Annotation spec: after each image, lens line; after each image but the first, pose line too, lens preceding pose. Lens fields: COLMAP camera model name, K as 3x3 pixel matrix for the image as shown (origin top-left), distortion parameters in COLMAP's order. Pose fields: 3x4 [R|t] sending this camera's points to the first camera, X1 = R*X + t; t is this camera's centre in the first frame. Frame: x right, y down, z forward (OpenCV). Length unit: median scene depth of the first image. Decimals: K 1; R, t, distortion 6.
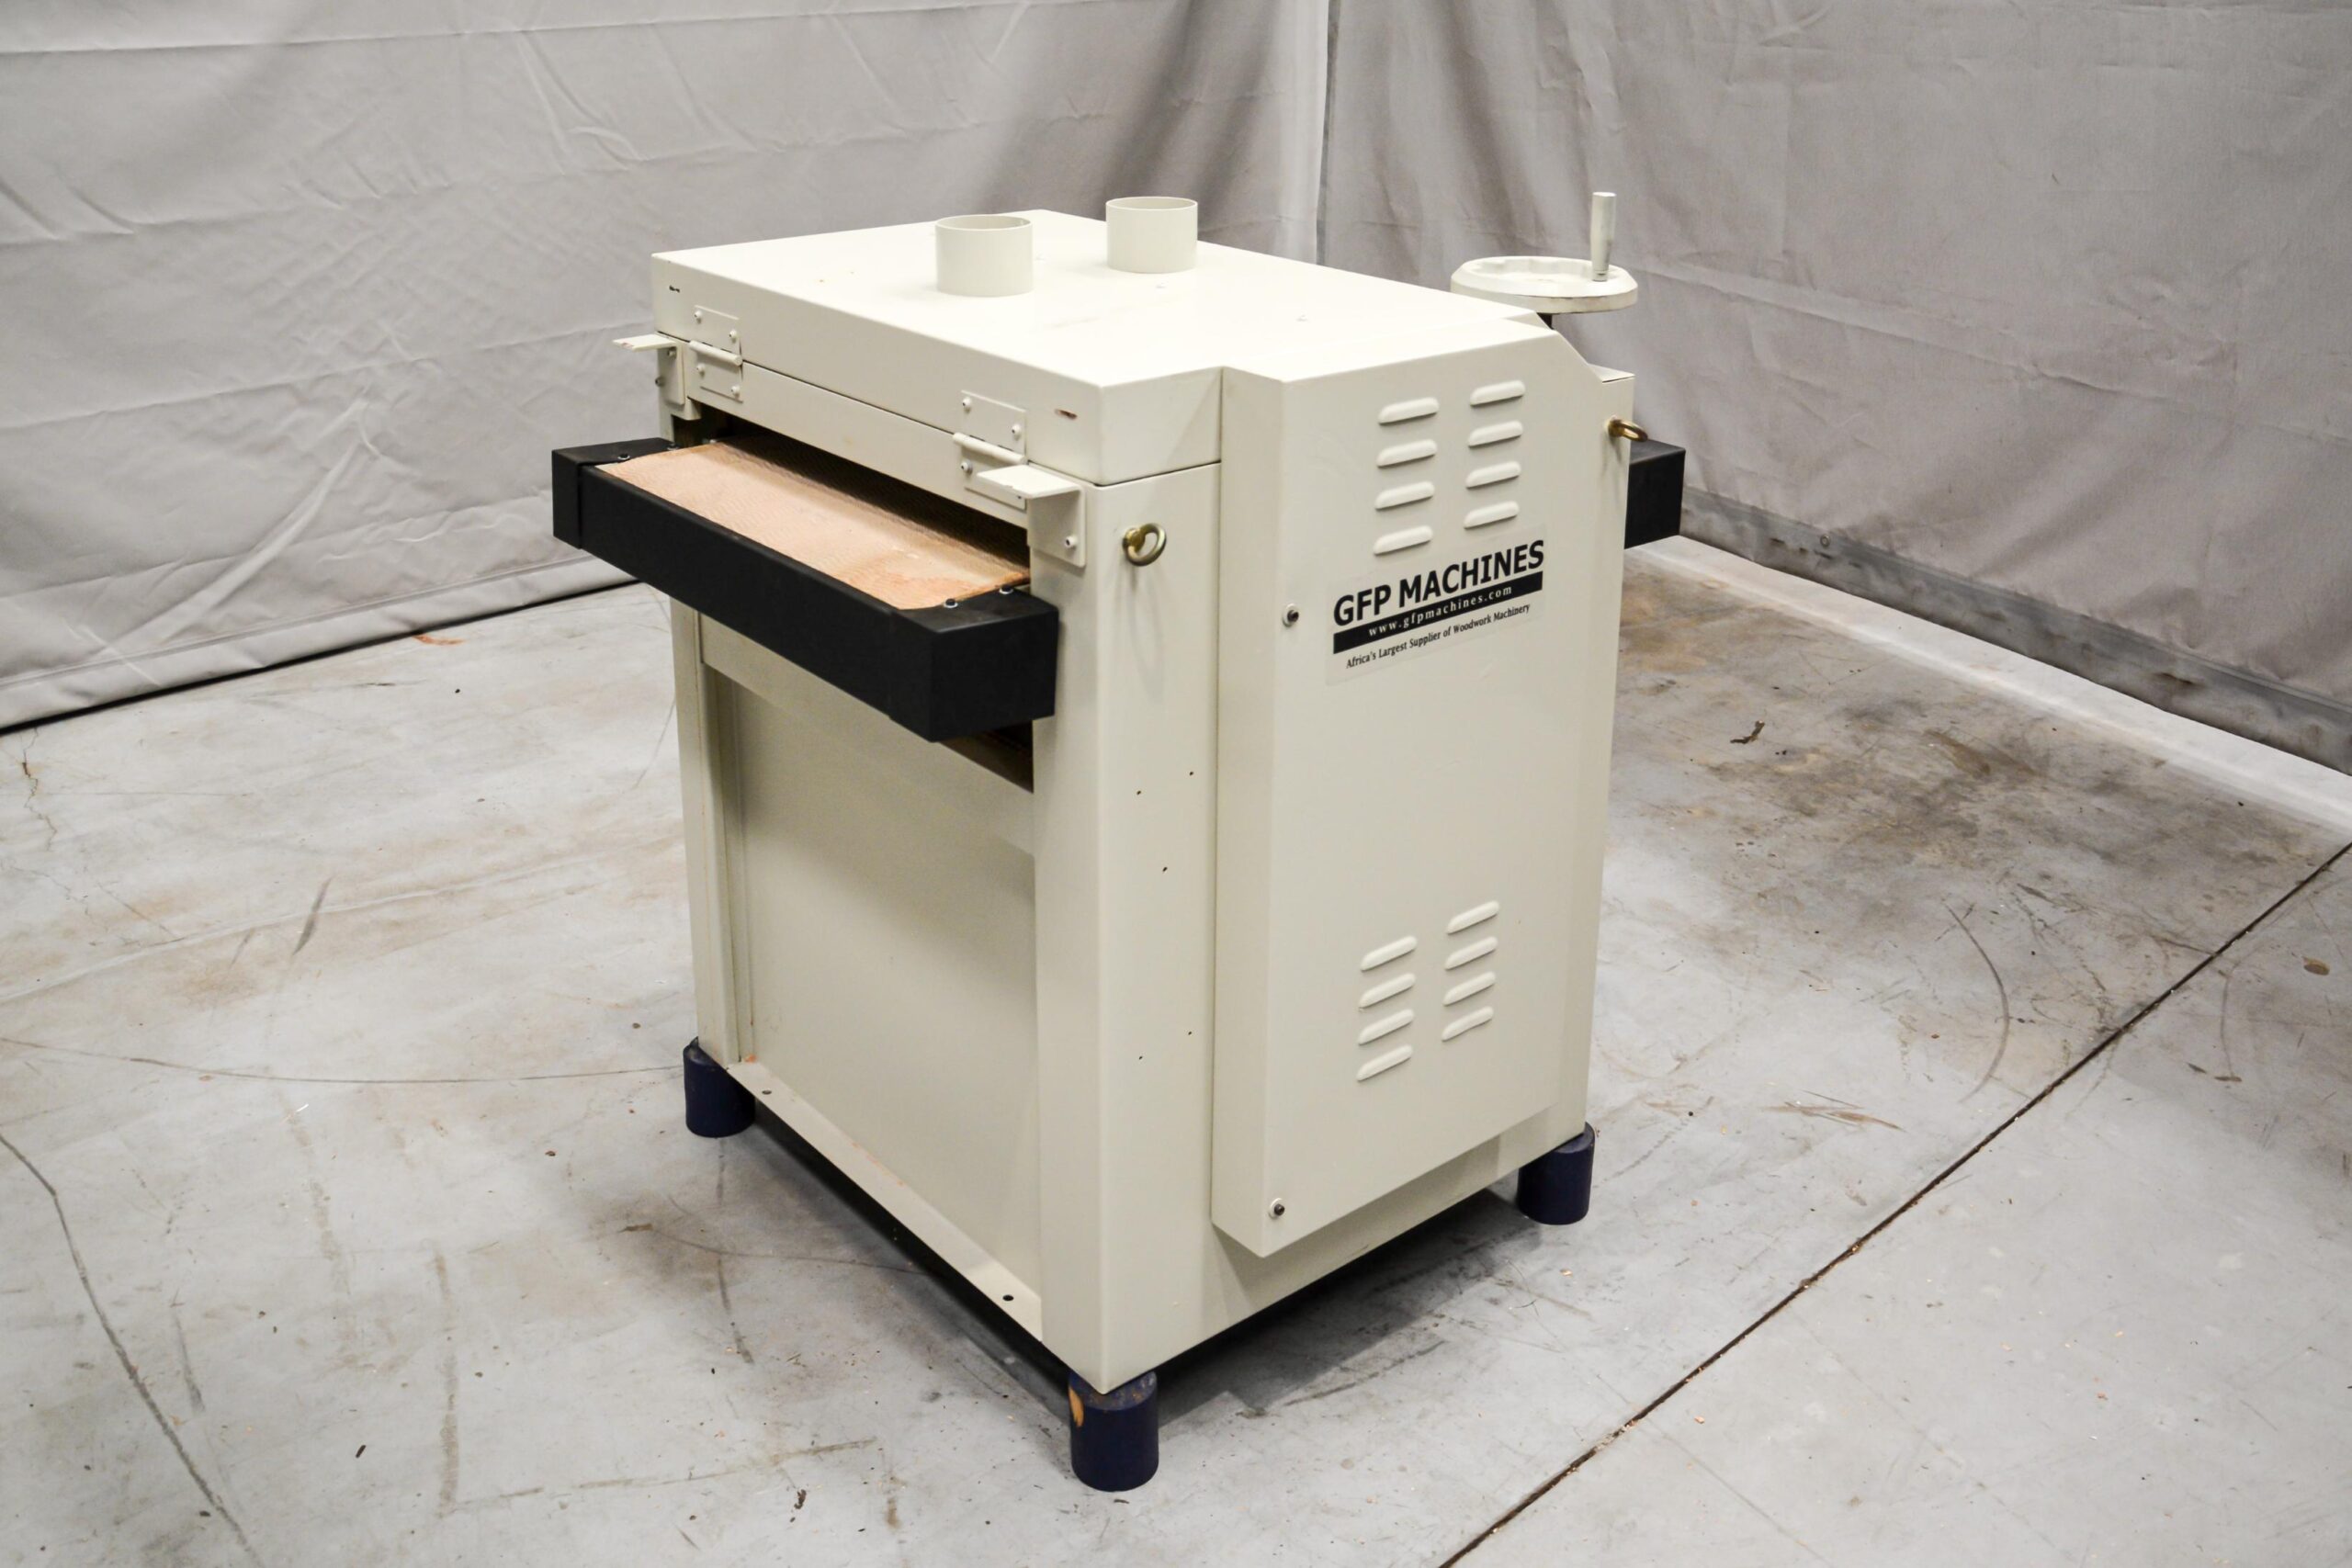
lens RADIAL K [[2061.1, 0, 1223.6], [0, 2061.1, 772.2], [0, 0, 1]] dist [-0.114642, 0.122547]
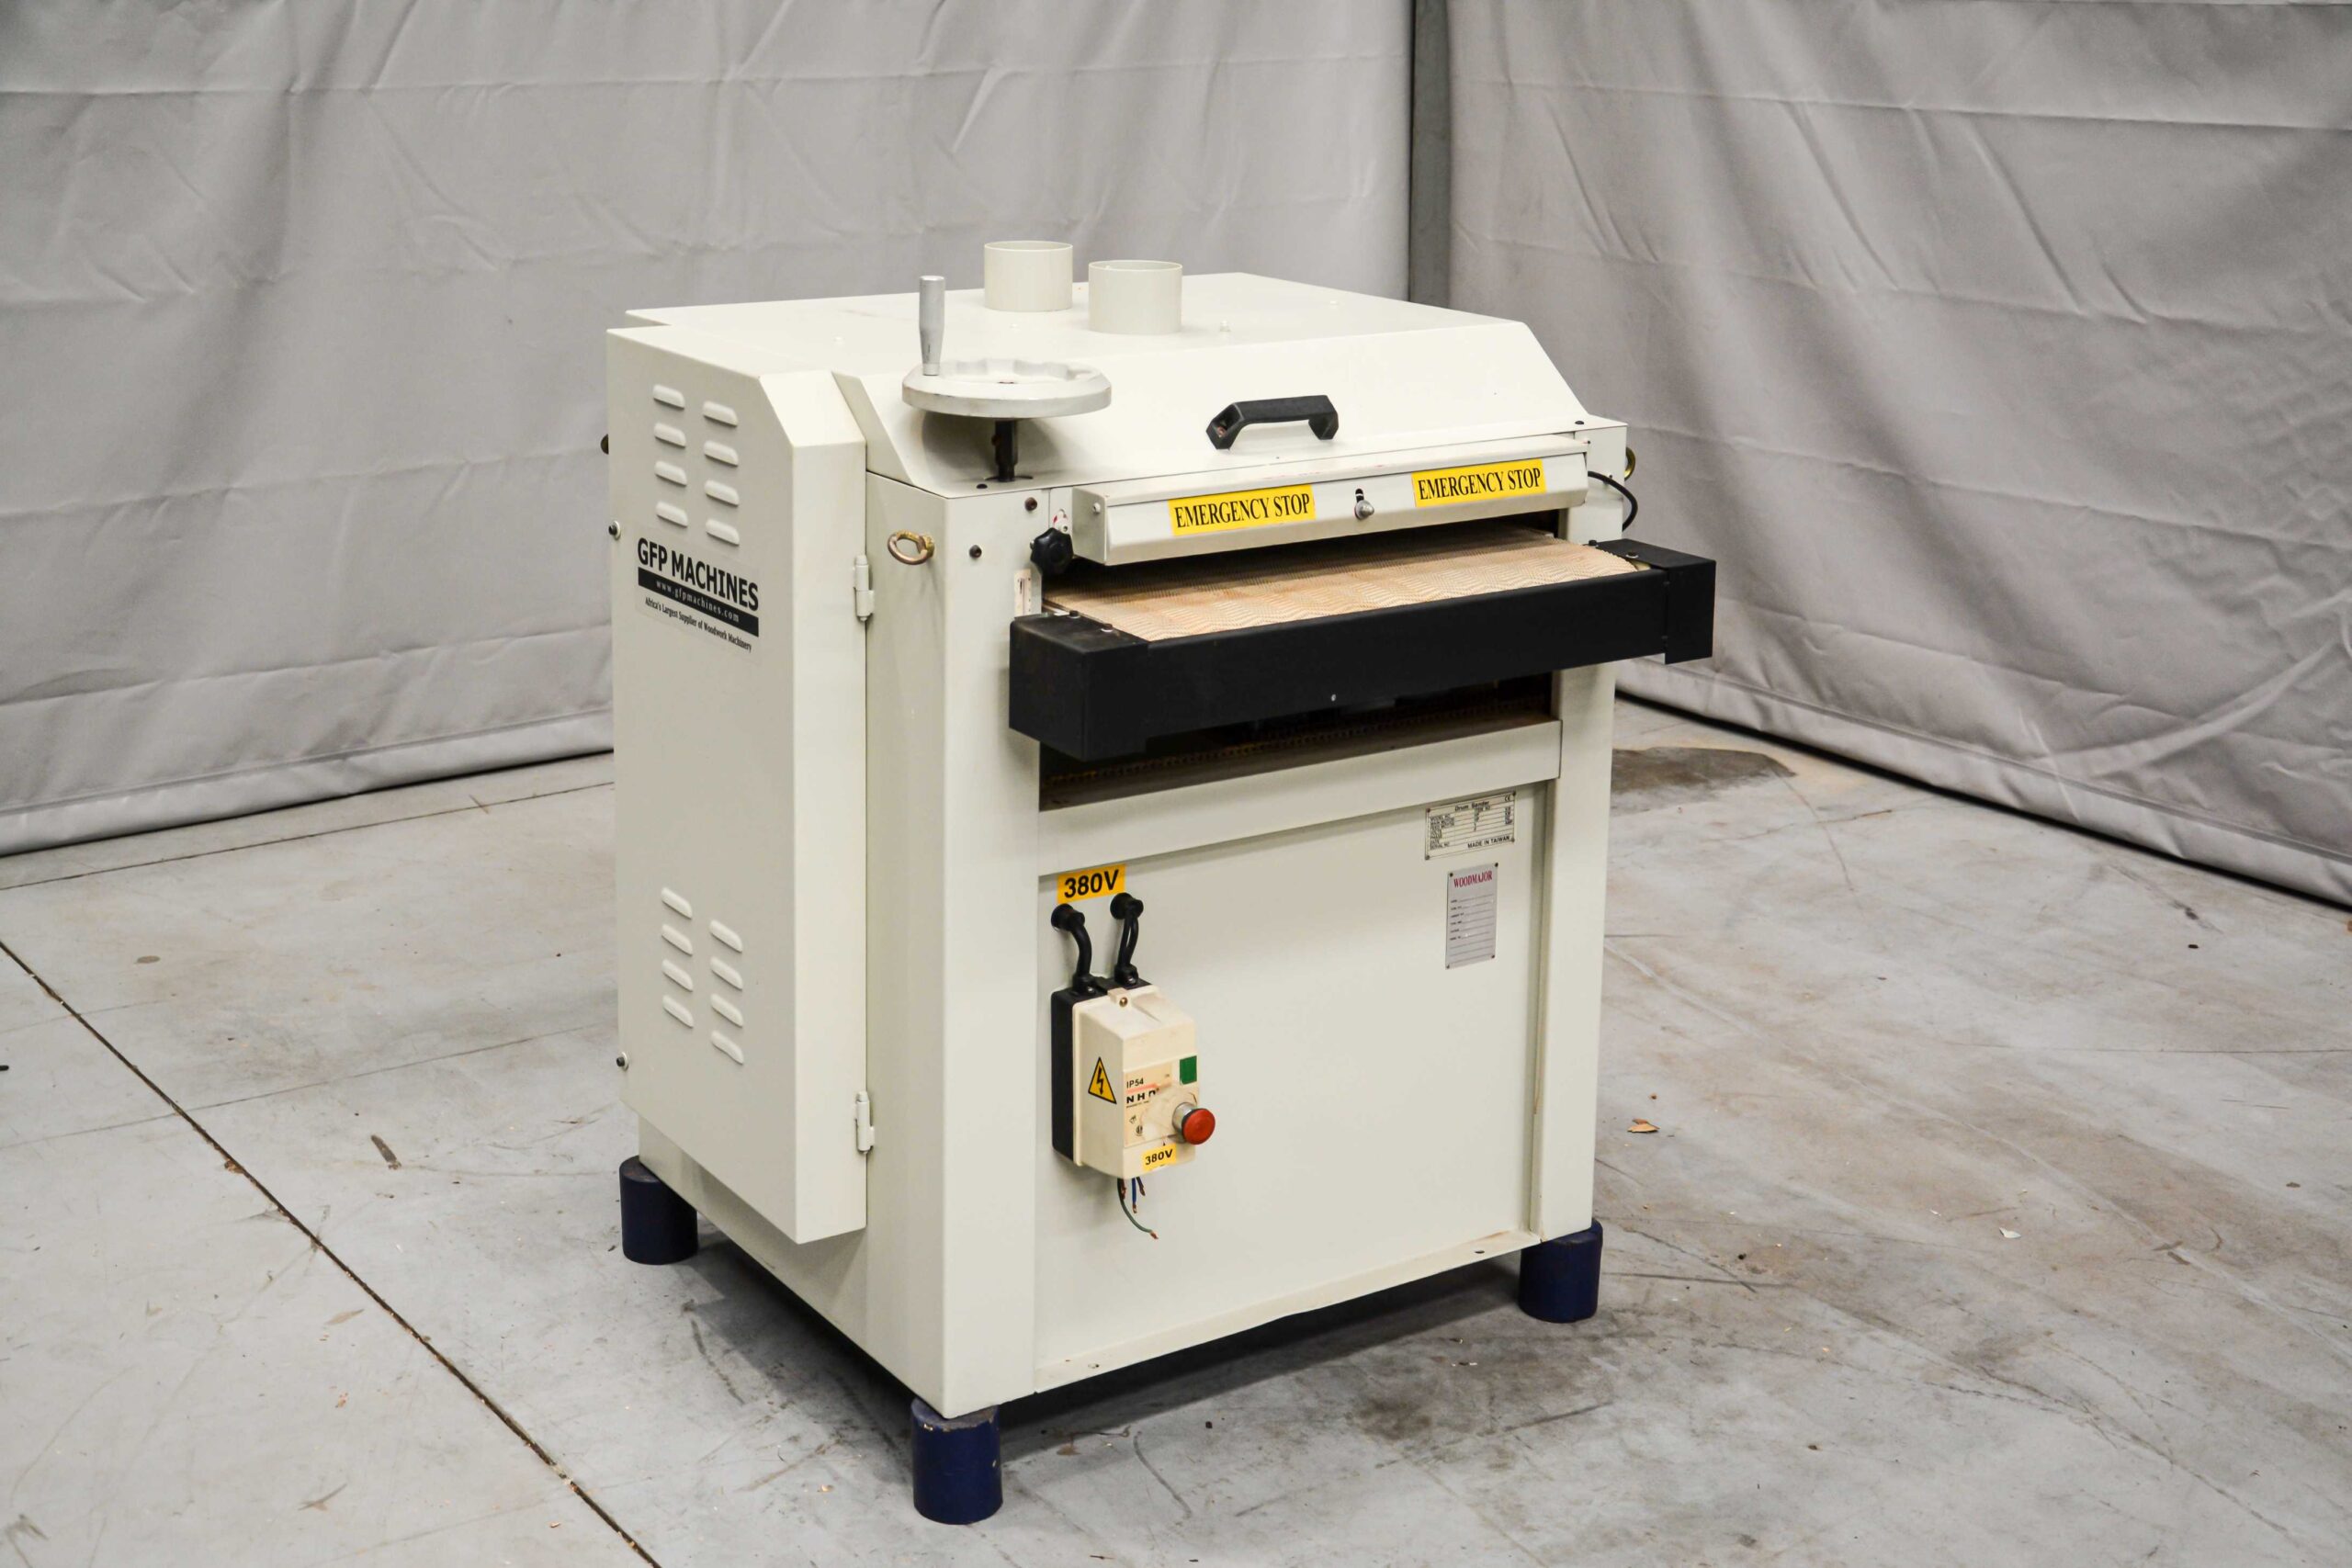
lens RADIAL K [[2889.6, 0, 1068.5], [0, 2889.6, 917.0], [0, 0, 1]] dist [-0.025715, 0.453795]
pose [[-0.142830, 0.310472, -0.939791, 1.288780], [-0.410617, 0.845368, 0.341683, -0.444202], [0.900552, 0.434697, 0.006741, 1.016601]]
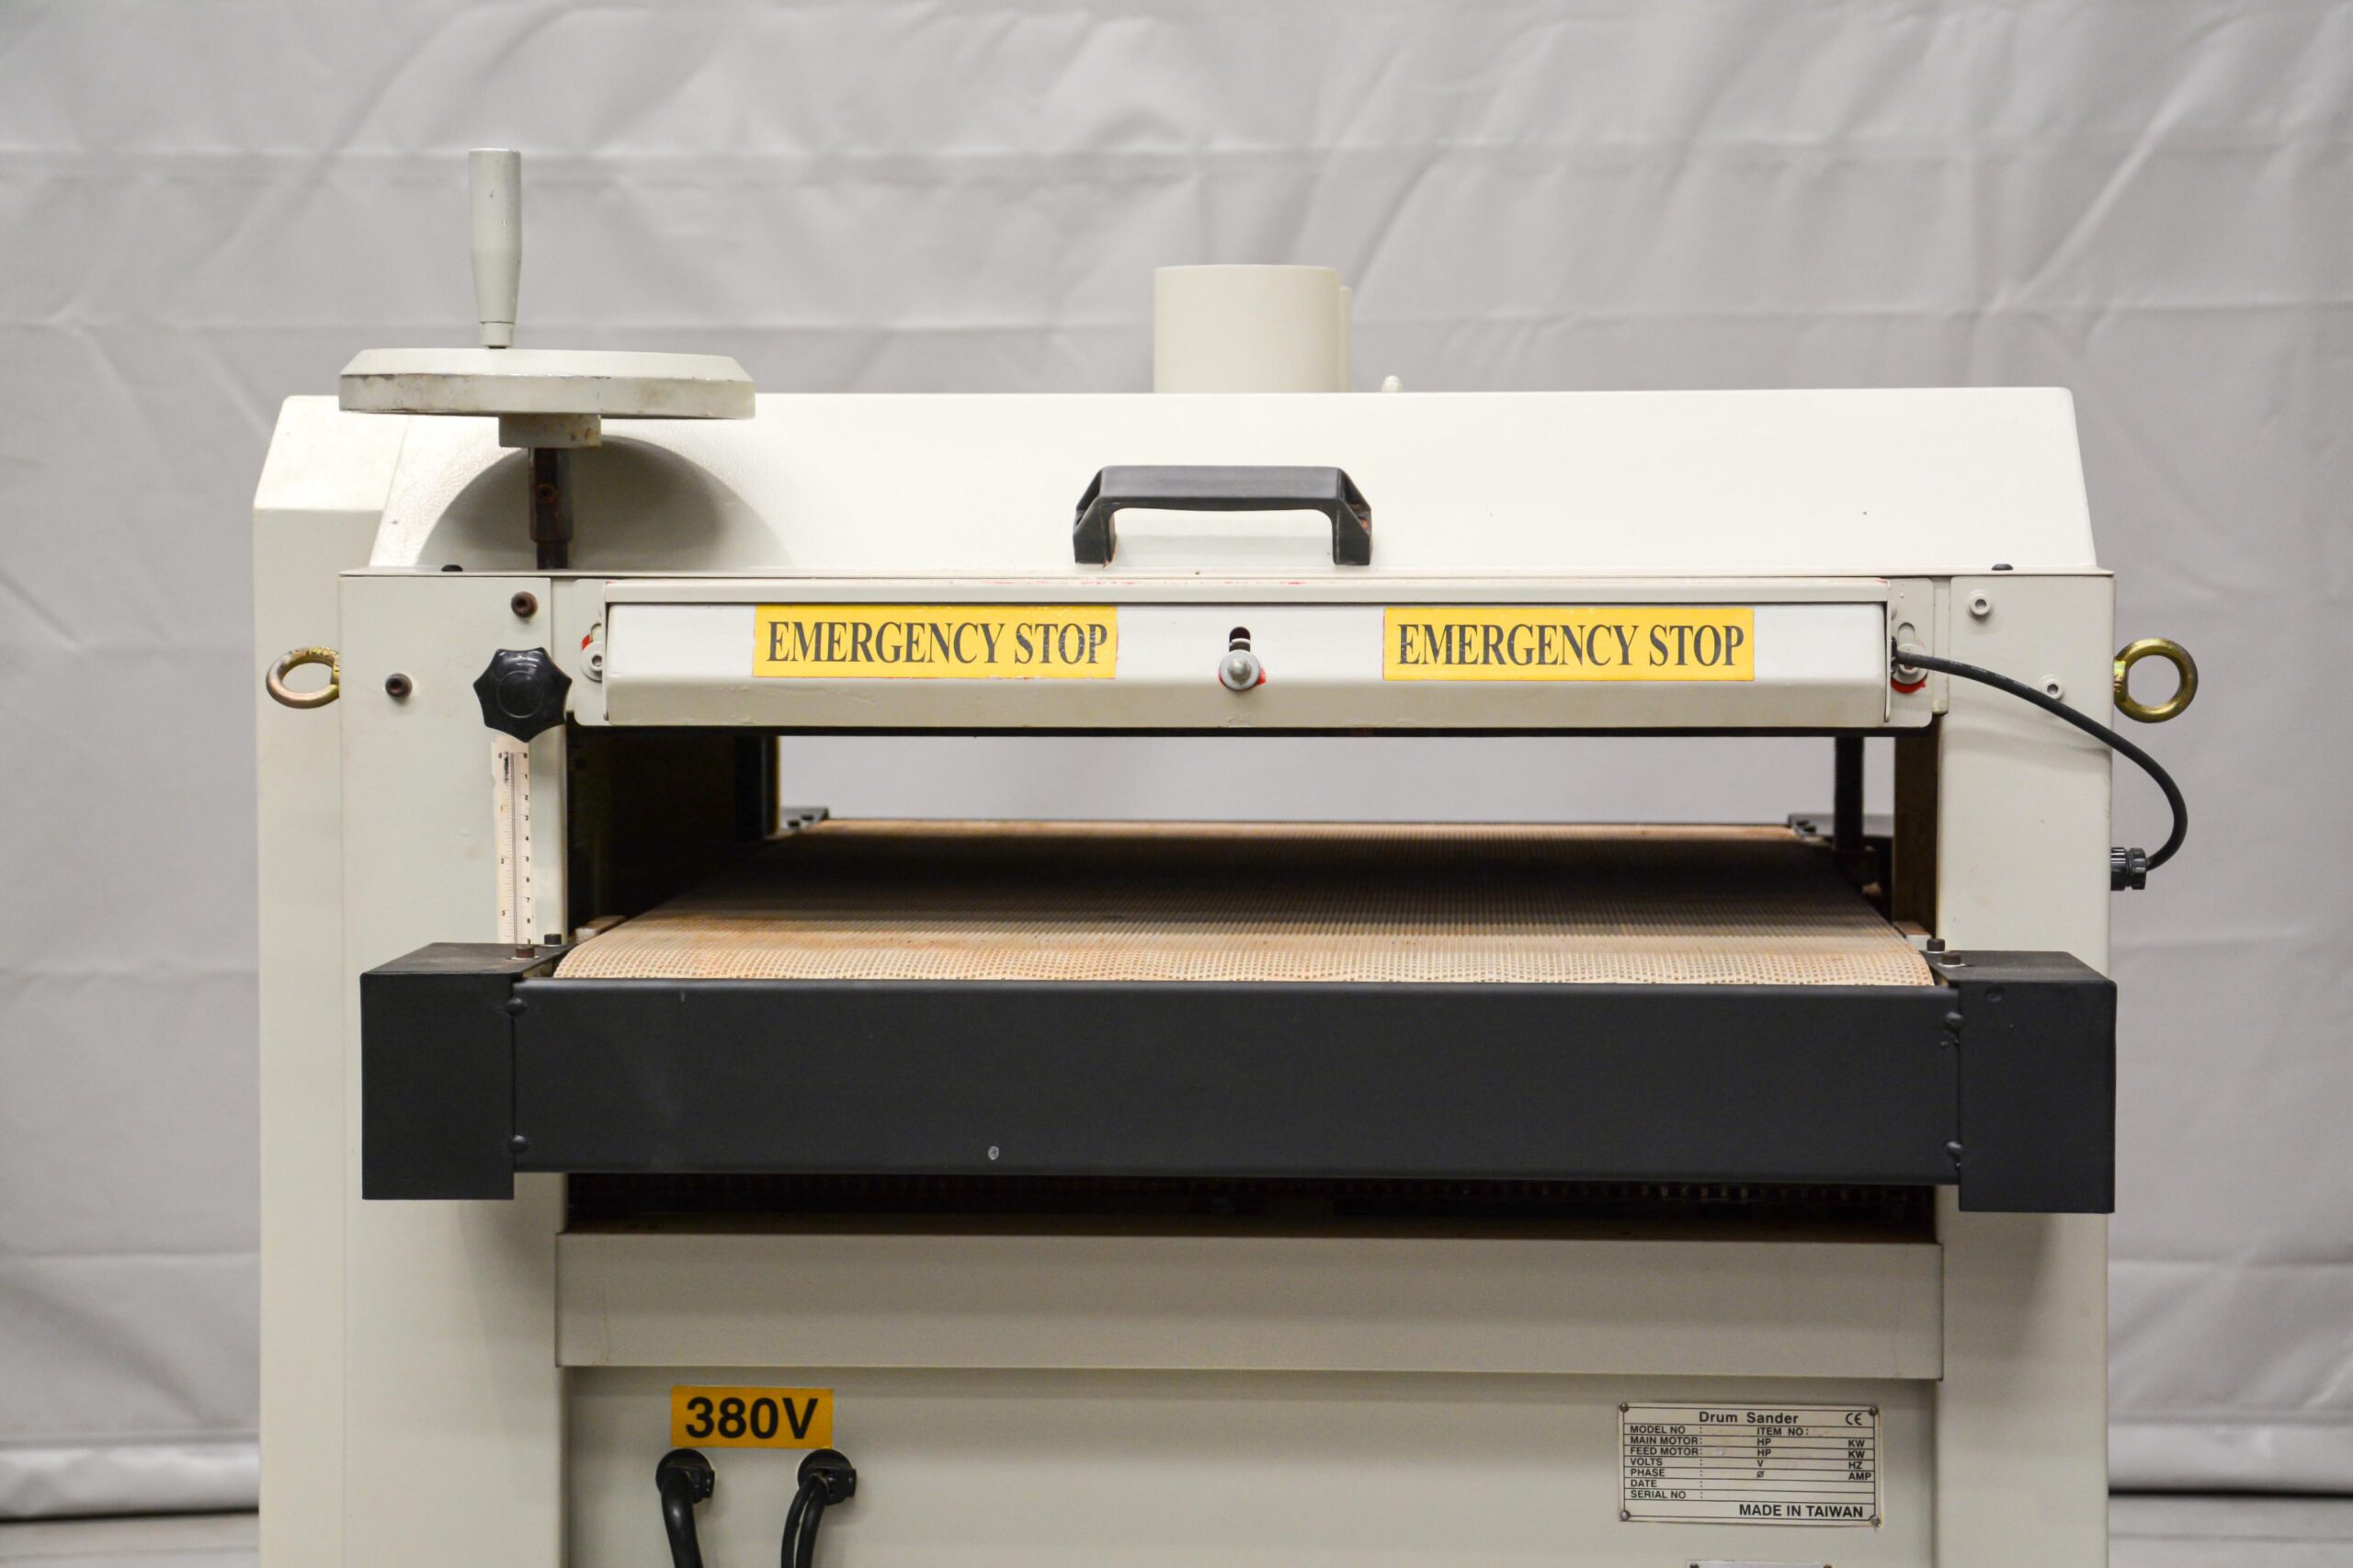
lens RADIAL K [[4716.9, 0, 1185.1], [0, 4716.9, 944.9], [0, 0, 1]] dist [0.288537, 0.605372]
pose [[-0.699508, 0.061856, -0.711943, 0.782203], [-0.292960, 0.883864, 0.364636, -0.531642], [0.651815, 0.463637, -0.600148, 1.659310]]
